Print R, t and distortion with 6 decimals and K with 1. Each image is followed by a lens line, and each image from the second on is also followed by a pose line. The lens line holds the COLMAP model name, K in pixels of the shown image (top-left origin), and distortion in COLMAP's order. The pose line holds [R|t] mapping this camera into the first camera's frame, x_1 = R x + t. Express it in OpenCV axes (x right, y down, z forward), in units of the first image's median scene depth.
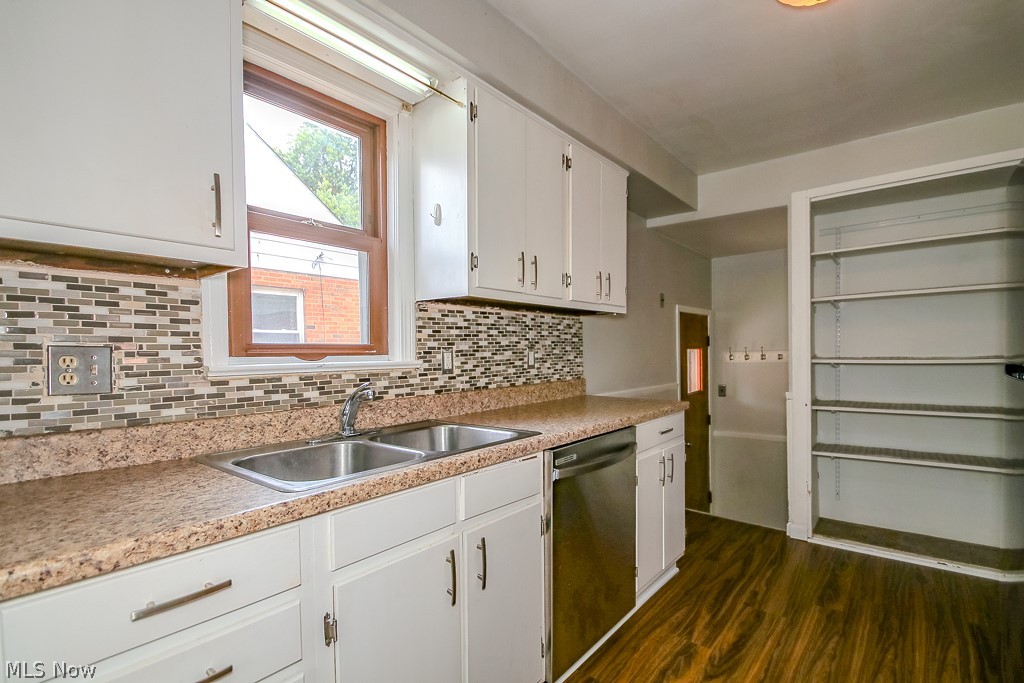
lens RADIAL K [[481.2, 0, 518.3], [0, 481.2, 362.7], [0, 0, 1]] dist [0.012975, -0.016021]
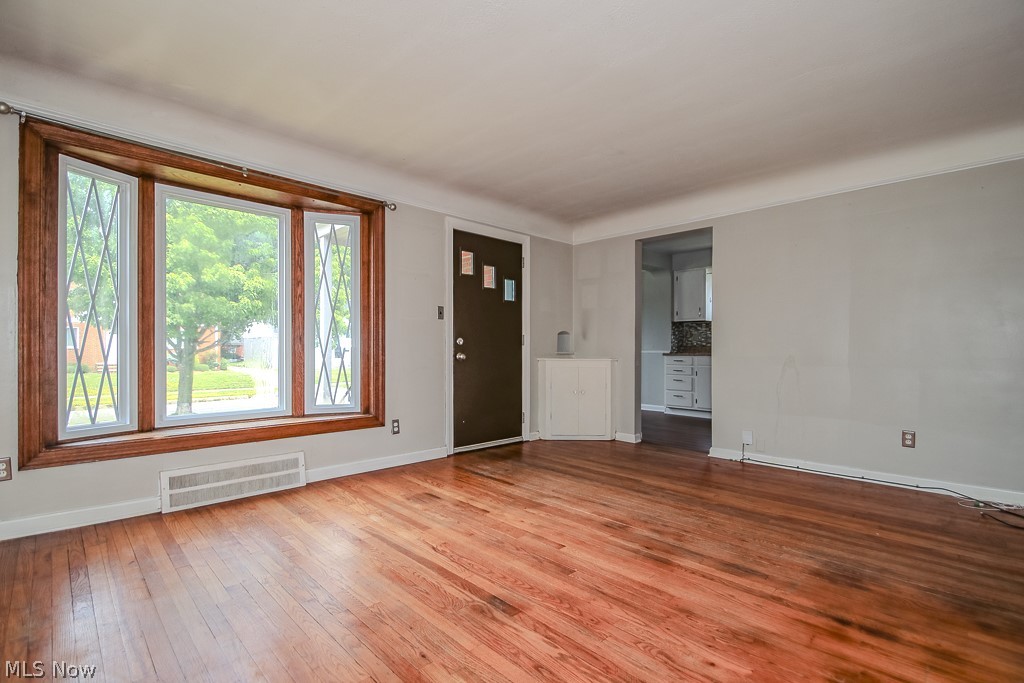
lens RADIAL K [[473.7, 0, 509.6], [0, 473.7, 346.0], [0, 0, 1]] dist [0.014523, -0.013980]
pose [[-0.116104, 0.011850, -0.993166, 3.130701], [-0.016720, 0.999764, 0.013883, 0.044812], [0.993096, 0.018218, -0.115878, -0.420443]]
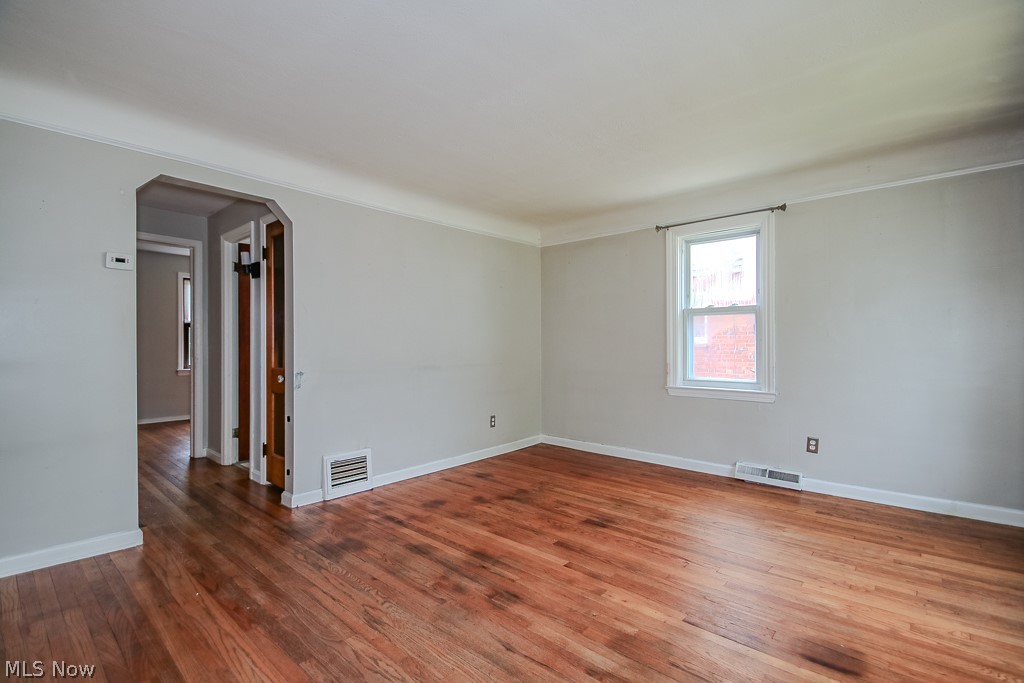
lens RADIAL K [[473.7, 0, 509.6], [0, 473.7, 346.0], [0, 0, 1]] dist [0.014523, -0.013980]
pose [[0.047948, 0.015427, 0.998731, 0.862743], [0.014545, 0.999764, -0.016141, 0.022040], [-0.998744, 0.015300, 0.047712, -0.343720]]
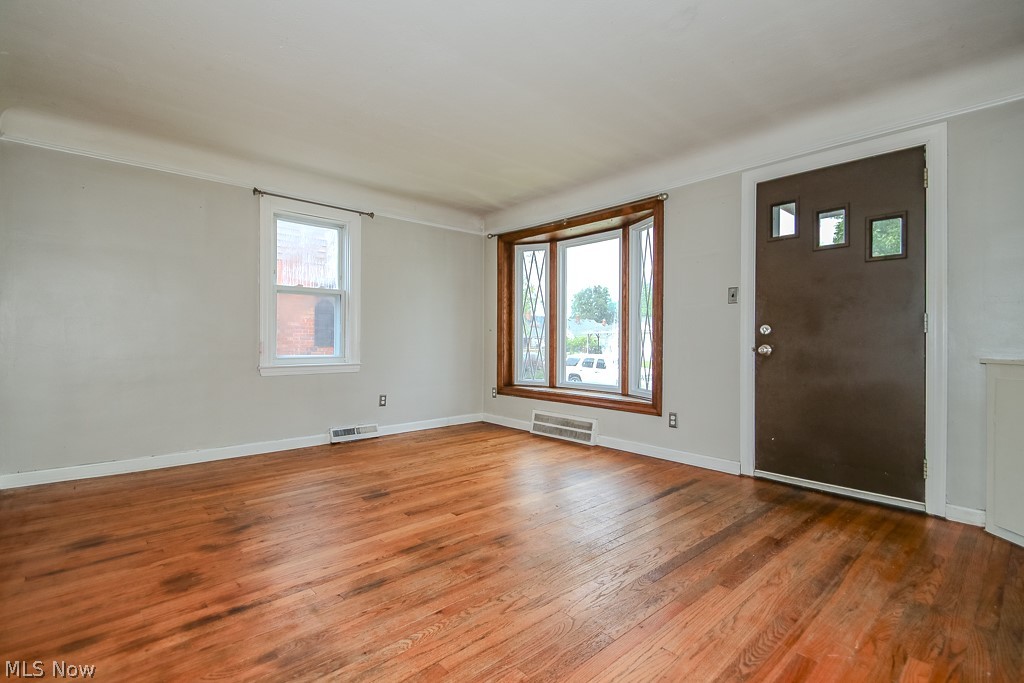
lens RADIAL K [[470.5, 0, 514.1], [0, 470.5, 337.4], [0, 0, 1]] dist [0.027962, -0.019334]
pose [[-0.989971, 0.013845, 0.140588, 1.681566], [0.014906, 0.999868, 0.006499, 0.059999], [-0.140479, 0.008530, -0.990047, 0.783296]]
